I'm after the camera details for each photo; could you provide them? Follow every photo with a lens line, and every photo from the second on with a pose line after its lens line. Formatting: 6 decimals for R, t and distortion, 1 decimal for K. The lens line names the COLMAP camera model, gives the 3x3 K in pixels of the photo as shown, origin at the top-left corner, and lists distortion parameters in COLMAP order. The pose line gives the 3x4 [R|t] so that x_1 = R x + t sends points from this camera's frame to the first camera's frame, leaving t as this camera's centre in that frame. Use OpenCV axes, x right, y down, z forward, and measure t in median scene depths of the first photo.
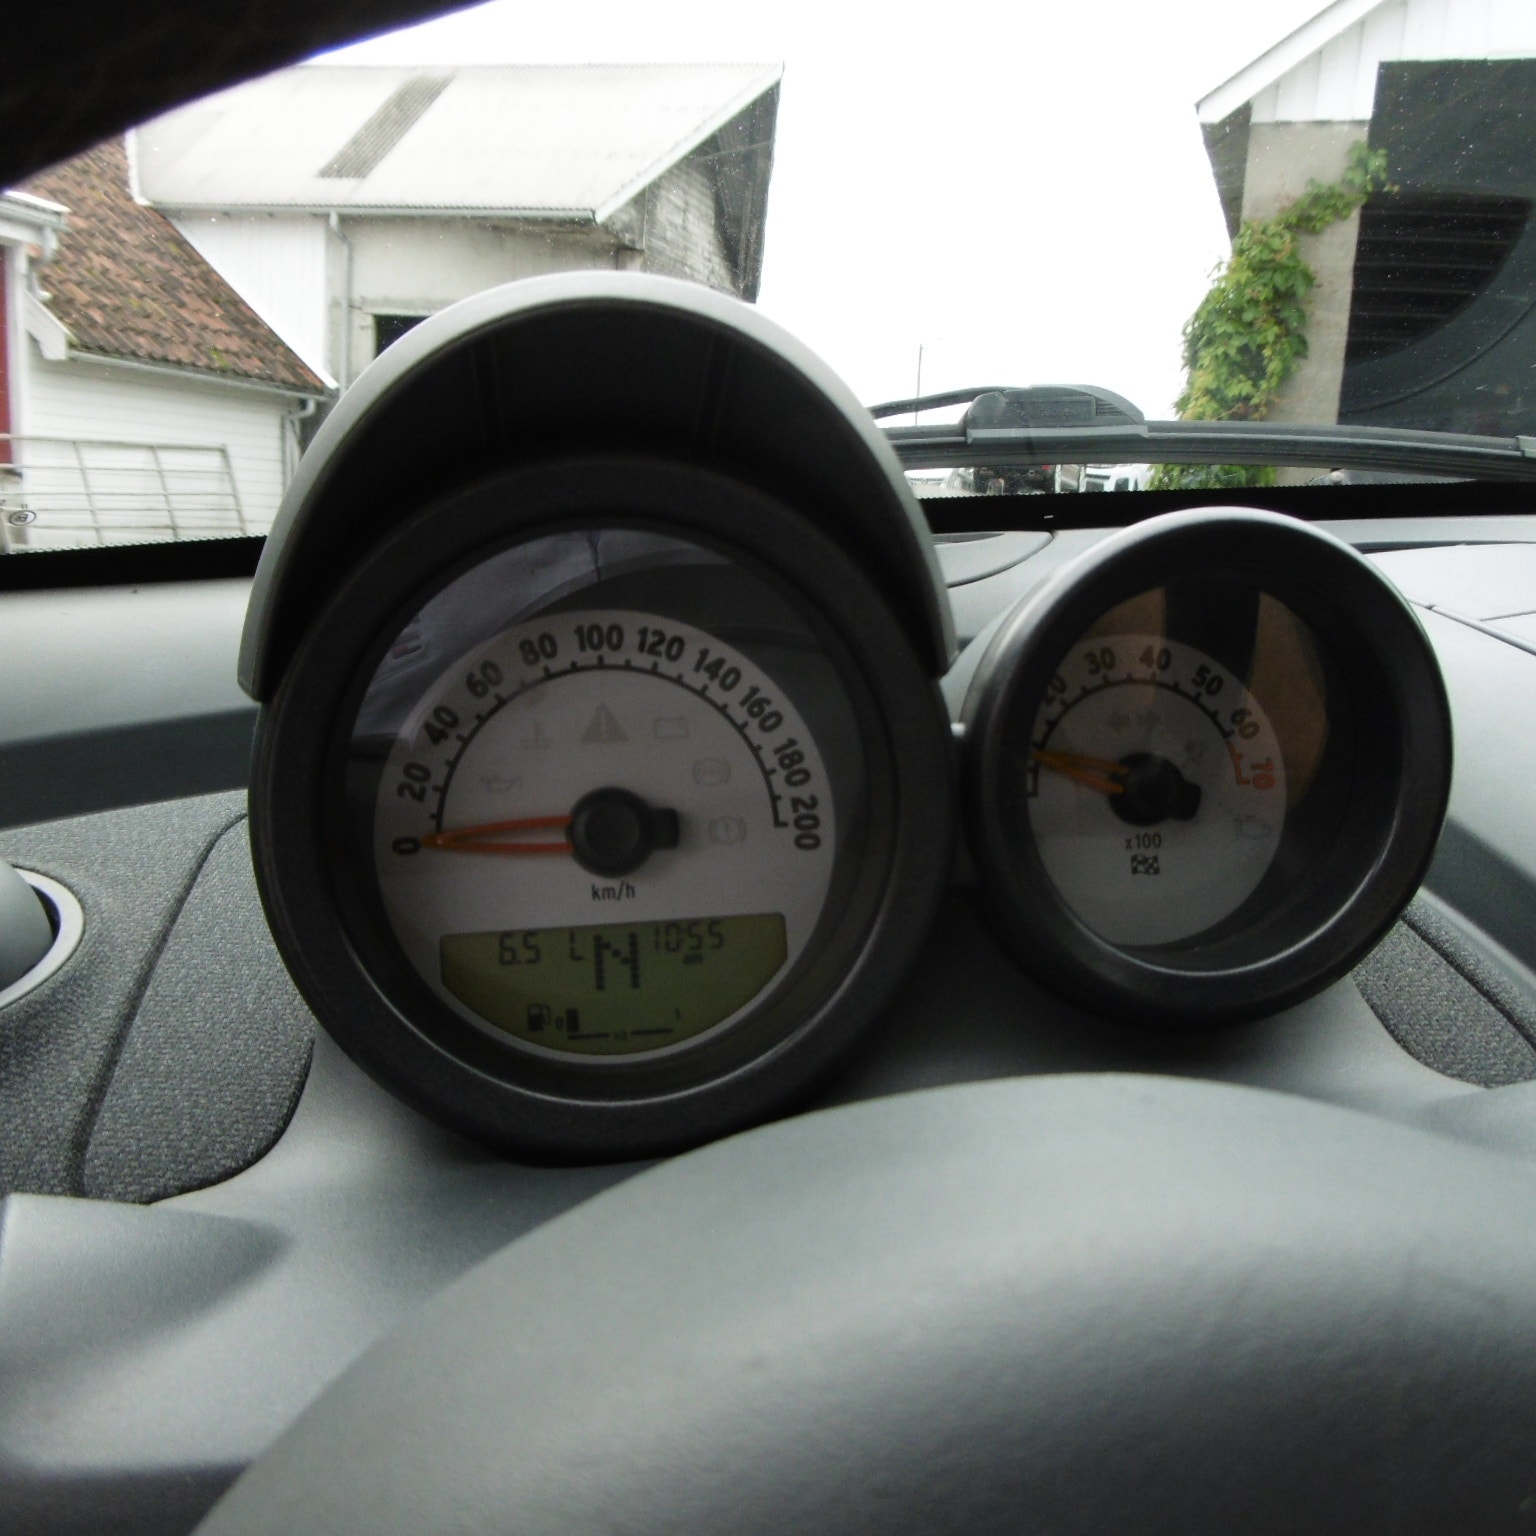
lens RADIAL K [[1418.9, 0, 768.0], [0, 1418.9, 768.0], [0, 0, 1]] dist [-0.001487, -0.017646]
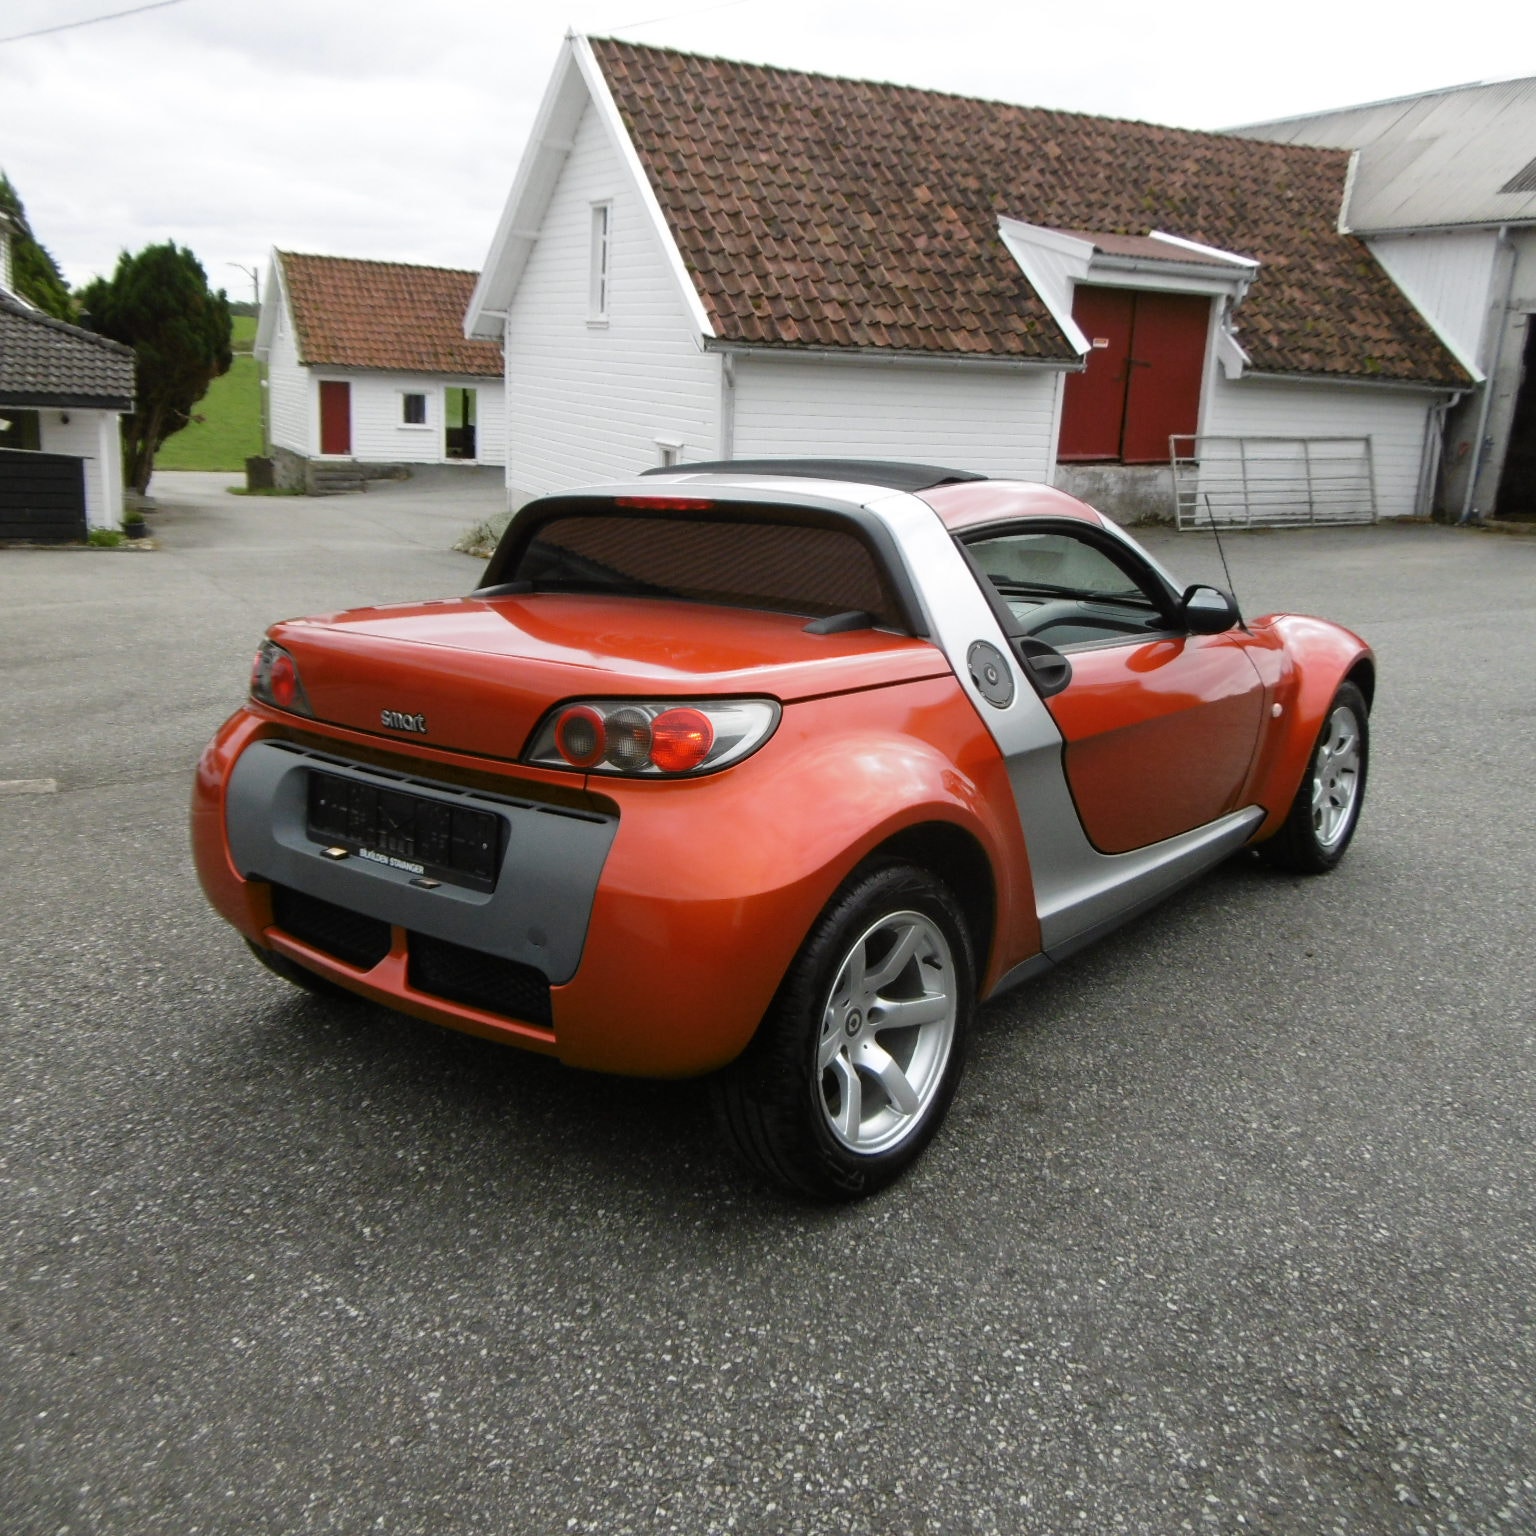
lens RADIAL K [[1422.5, 0, 767.8], [0, 1422.5, 755.7], [0, 0, 1]] dist [-0.002970, -0.012084]
pose [[0.677378, 0.155955, -0.718914, 0.183006], [-0.137940, 0.986863, 0.084111, 0.009073], [0.722587, 0.042192, 0.689992, -0.191282]]
